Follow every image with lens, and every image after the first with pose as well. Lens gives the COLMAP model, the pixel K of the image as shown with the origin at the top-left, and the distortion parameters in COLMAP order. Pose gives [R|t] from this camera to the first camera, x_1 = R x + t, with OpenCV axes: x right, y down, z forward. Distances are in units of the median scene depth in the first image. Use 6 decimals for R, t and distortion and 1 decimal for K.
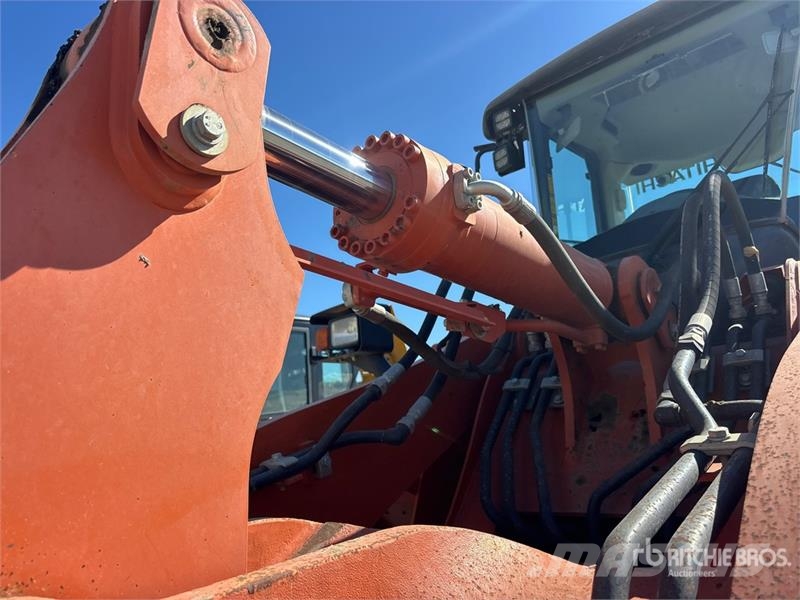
lens RADIAL K [[623.9, 0, 400.0], [0, 623.9, 300.0], [0, 0, 1]] dist [0.089318, -0.110208]
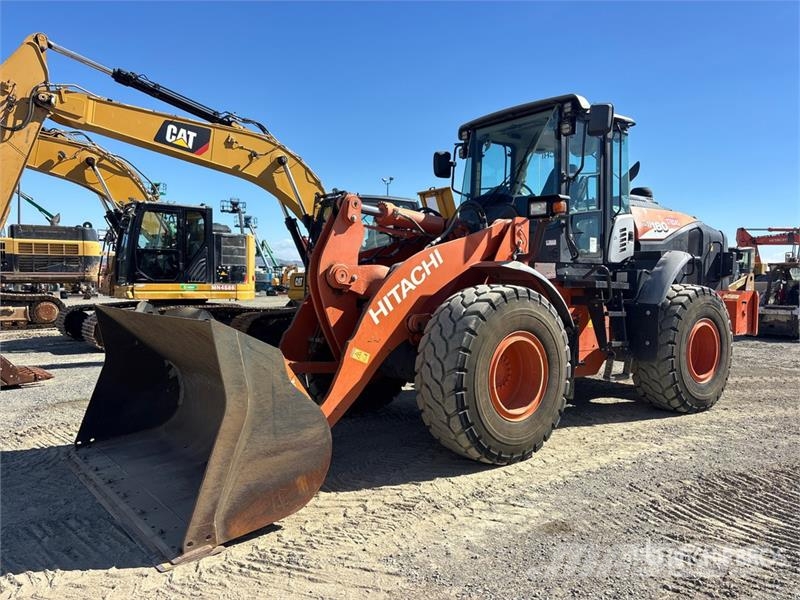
lens RADIAL K [[623.9, 0, 400.0], [0, 623.9, 300.0], [0, 0, 1]] dist [0.089318, -0.110208]
pose [[0.981924, 0.084929, -0.169149, 0.392322], [-0.038789, 0.965005, 0.259346, -0.297902], [0.185256, -0.248097, 0.950856, -1.543513]]
